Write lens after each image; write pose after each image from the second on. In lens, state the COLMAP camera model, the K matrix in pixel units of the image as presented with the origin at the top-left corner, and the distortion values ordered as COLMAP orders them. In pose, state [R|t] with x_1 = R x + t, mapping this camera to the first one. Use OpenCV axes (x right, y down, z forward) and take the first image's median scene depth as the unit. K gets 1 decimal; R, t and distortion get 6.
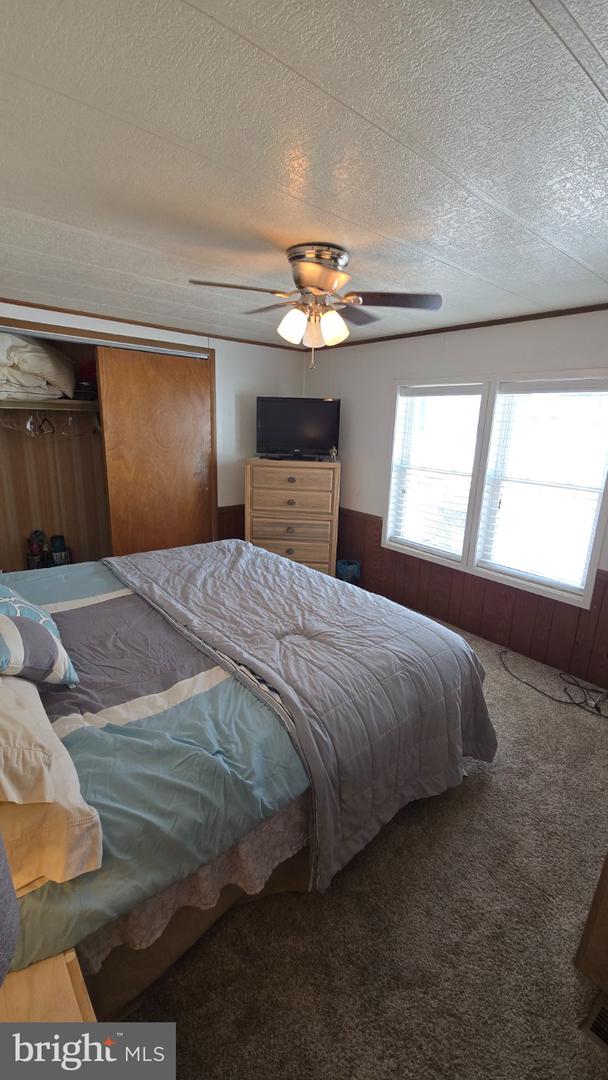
lens RADIAL K [[443.5, 0, 302.4], [0, 443.5, 534.2], [0, 0, 1]] dist [0.007491, -0.005703]
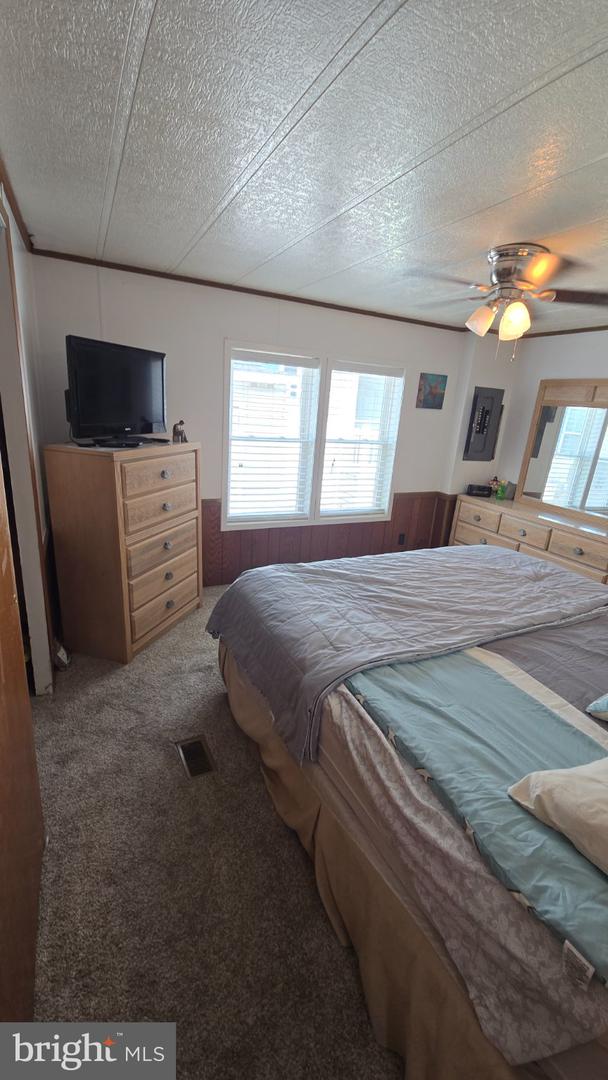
lens RADIAL K [[443.5, 0, 300.0], [0, 443.5, 542.8], [0, 0, 1]] dist [0.007491, -0.005703]
pose [[0.236924, -0.314196, 0.919319, -0.803829], [0.182325, 0.943828, 0.275584, -0.219295], [-0.954267, 0.102322, 0.280901, 0.782325]]
